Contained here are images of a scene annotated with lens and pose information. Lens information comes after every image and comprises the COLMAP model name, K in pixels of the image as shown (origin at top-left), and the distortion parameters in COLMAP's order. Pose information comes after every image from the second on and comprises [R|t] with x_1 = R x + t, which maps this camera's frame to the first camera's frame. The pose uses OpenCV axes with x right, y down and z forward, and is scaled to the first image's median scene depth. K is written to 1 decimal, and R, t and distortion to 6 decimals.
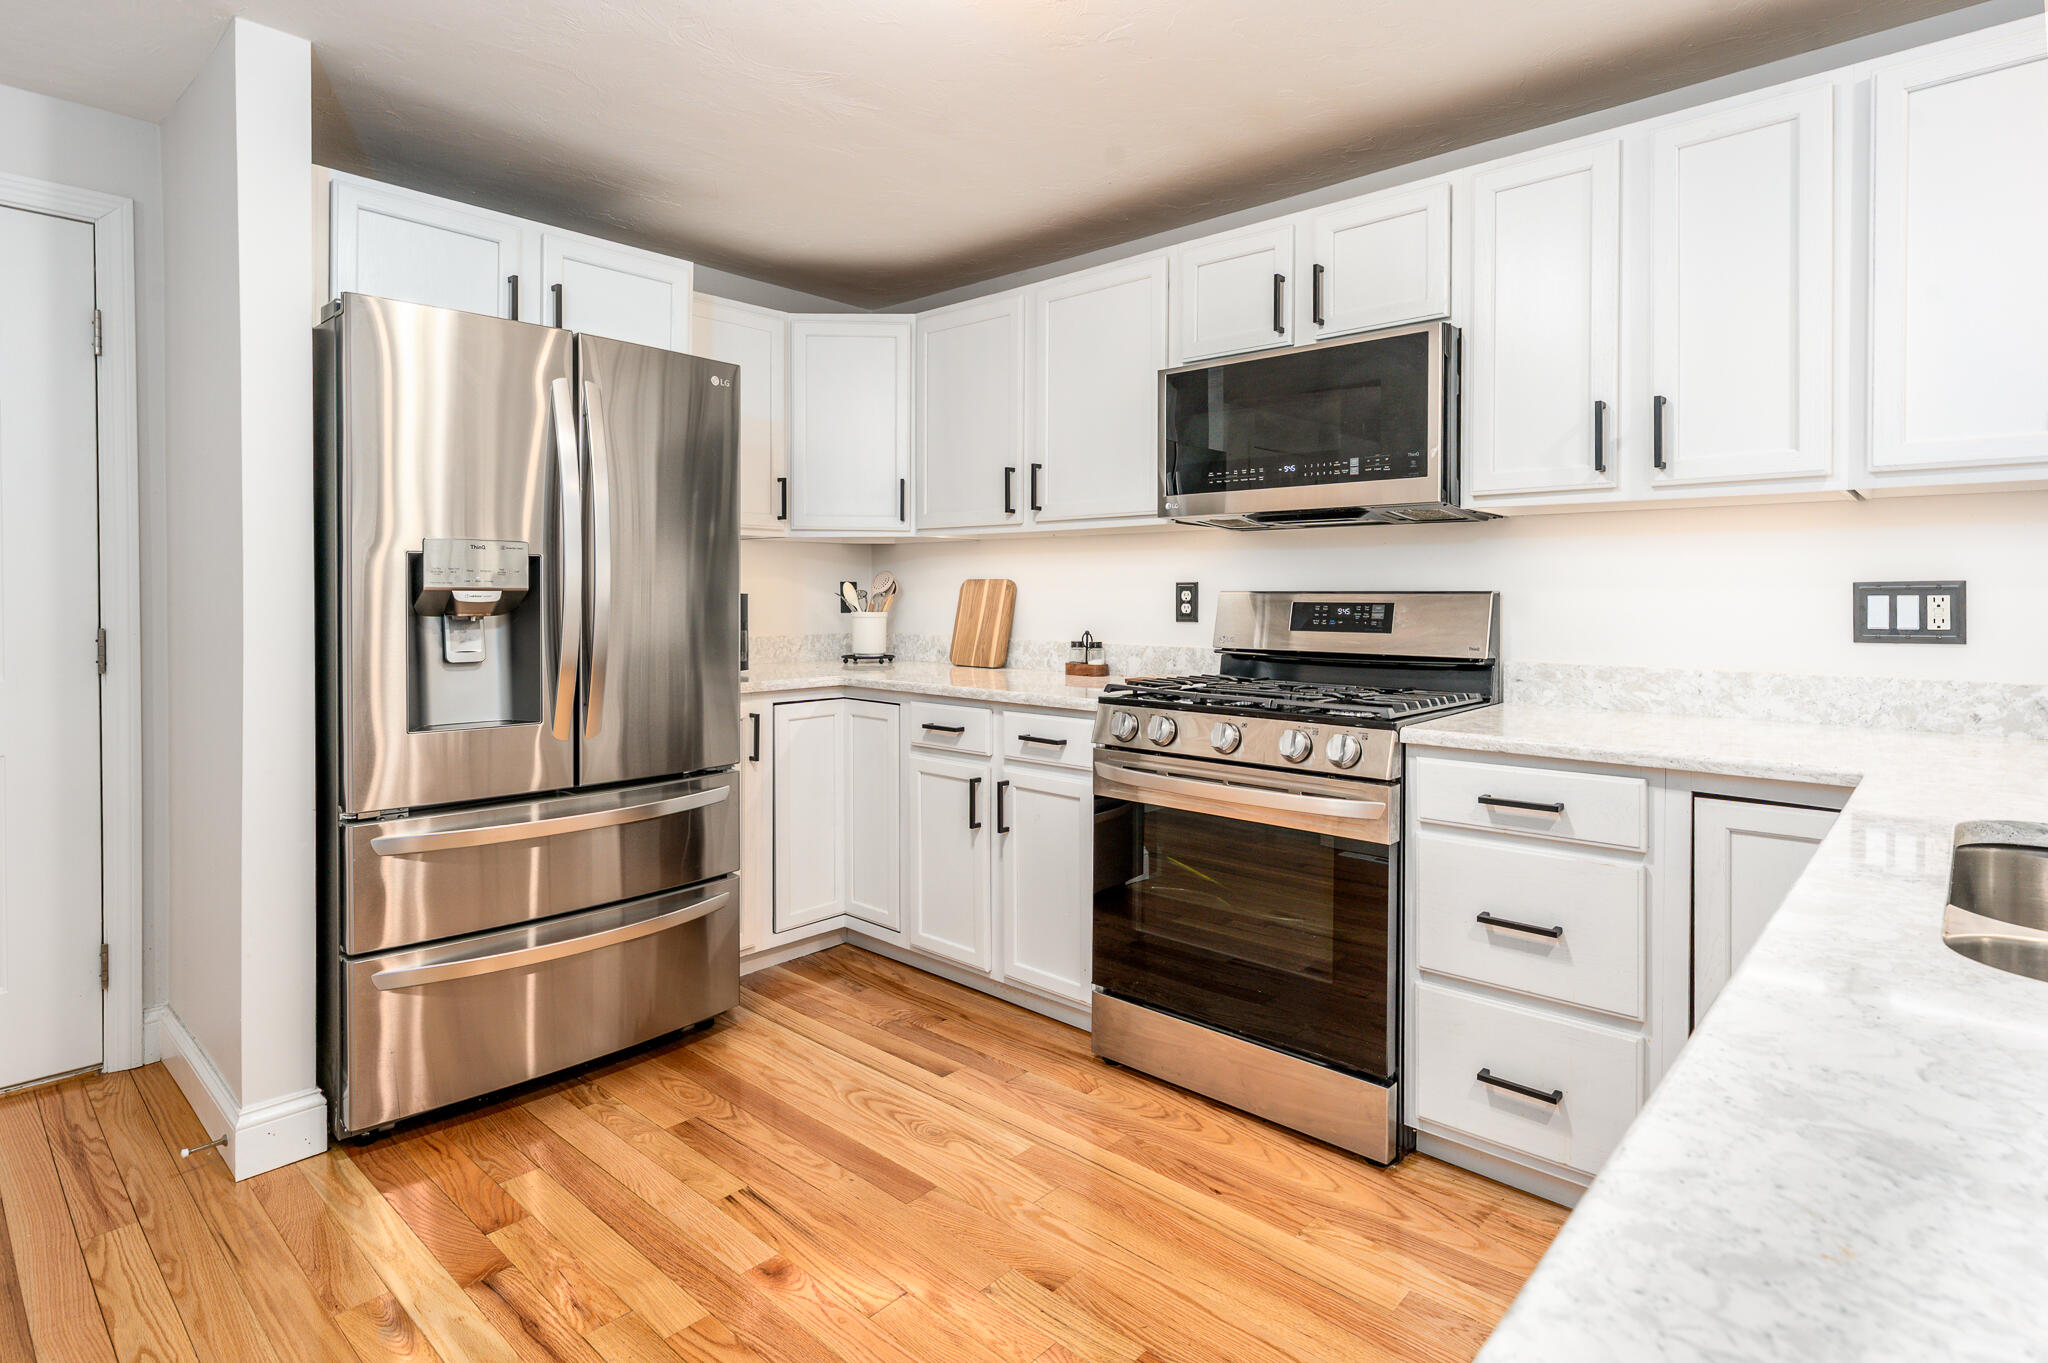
lens RADIAL K [[1031.4, 0, 1073.2], [0, 1031.4, 601.7], [0, 0, 1]] dist [-0.002984, -0.000317]
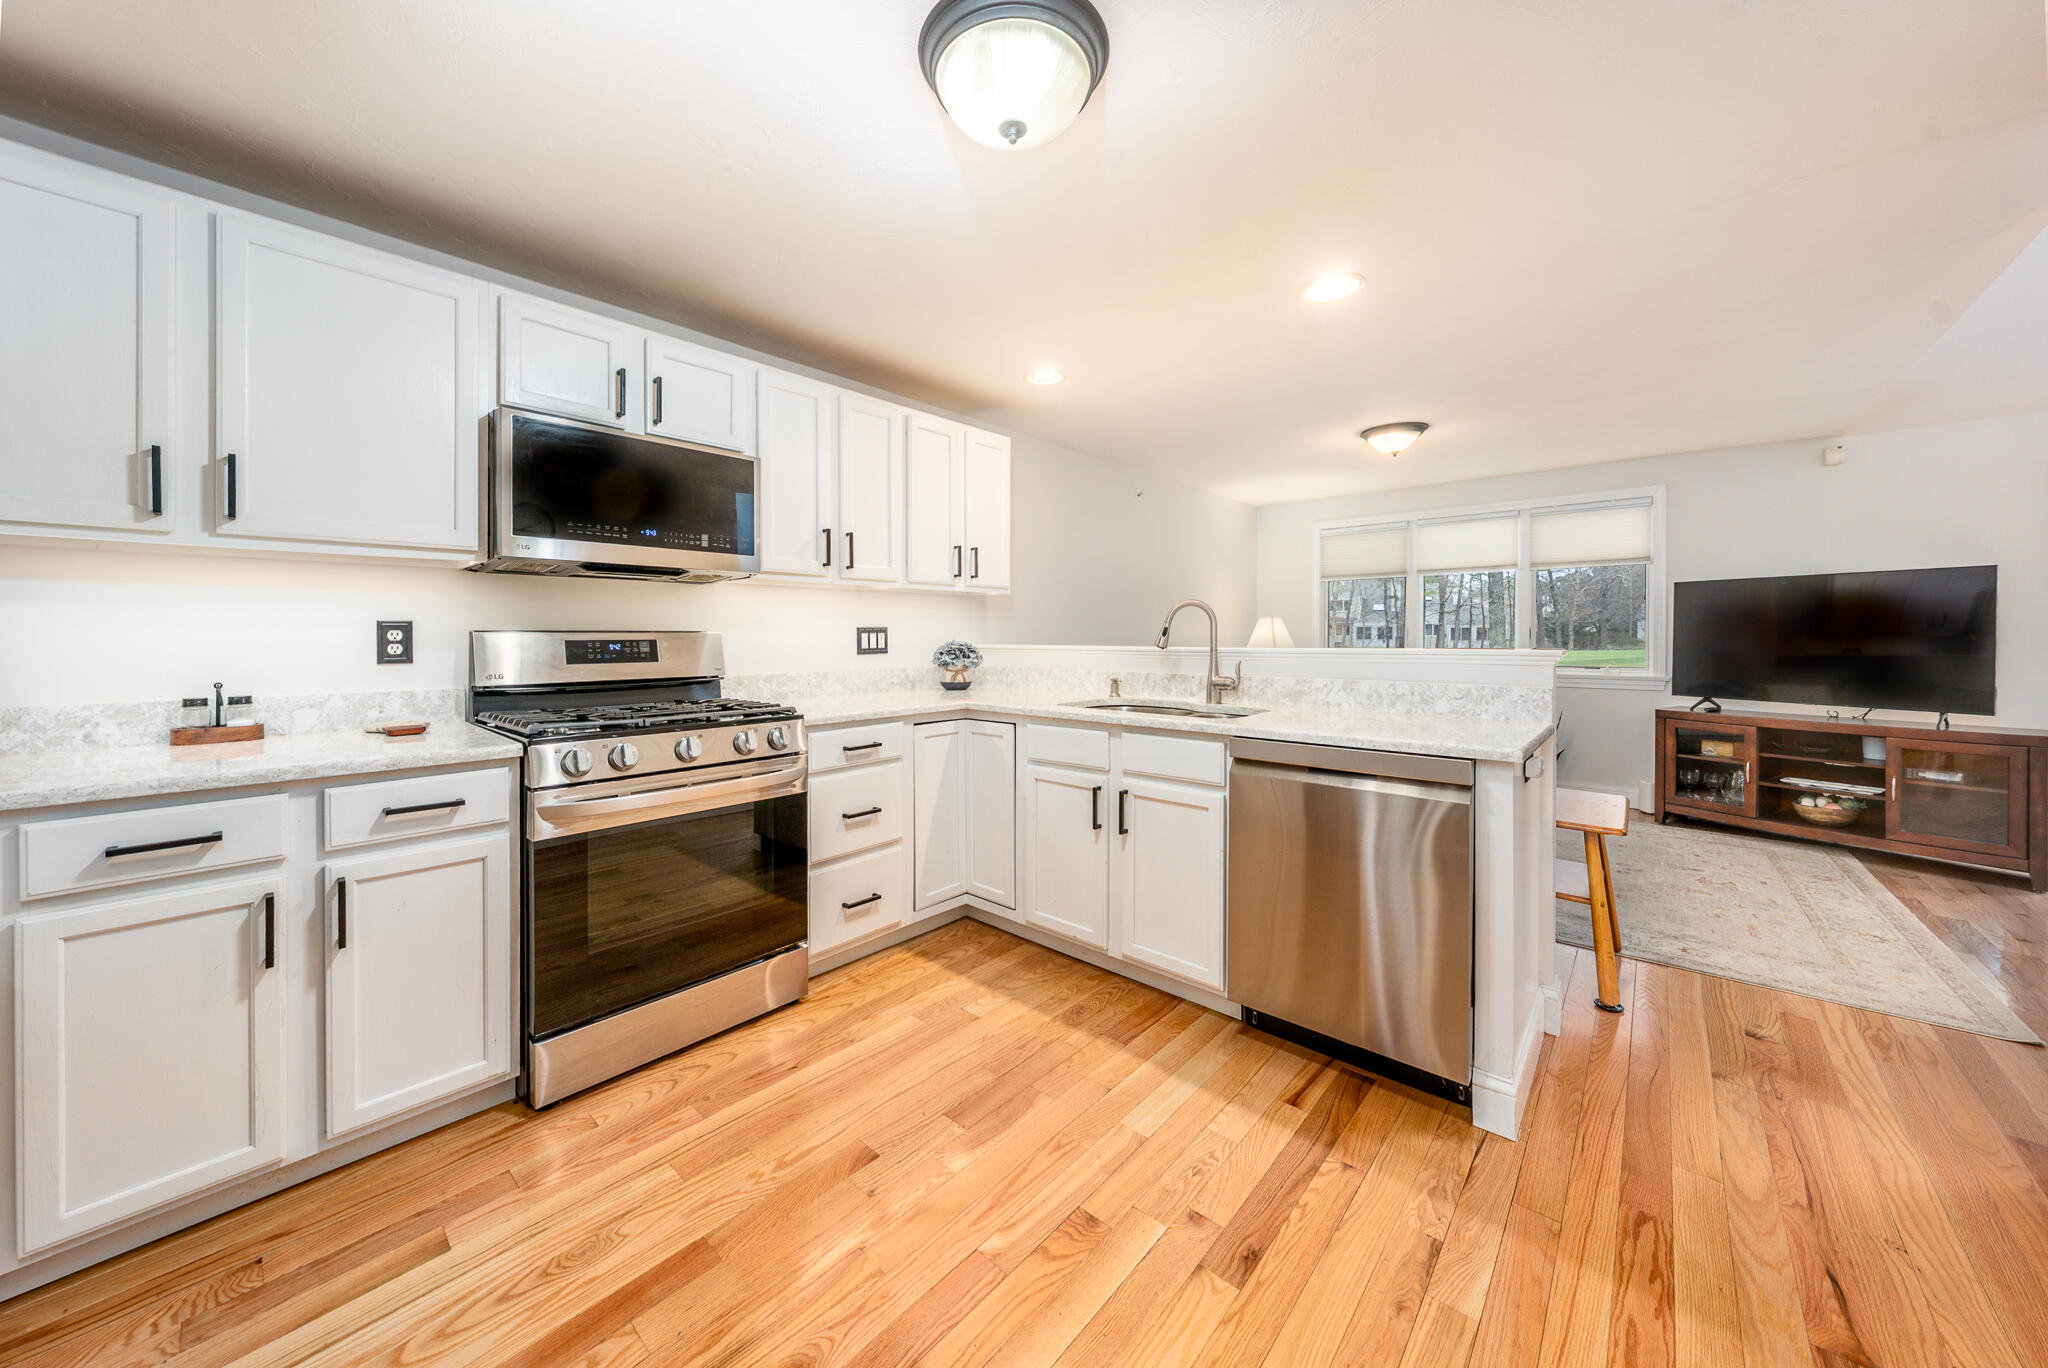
lens RADIAL K [[690.2, 0, 1005.3], [0, 690.2, 634.0], [0, 0, 1]] dist [-0.005081, 0.000183]
pose [[0.046542, -0.002551, 0.998913, -0.618777], [0.009292, 0.999955, 0.002121, -0.004182], [-0.998873, 0.009183, 0.046563, 0.543131]]
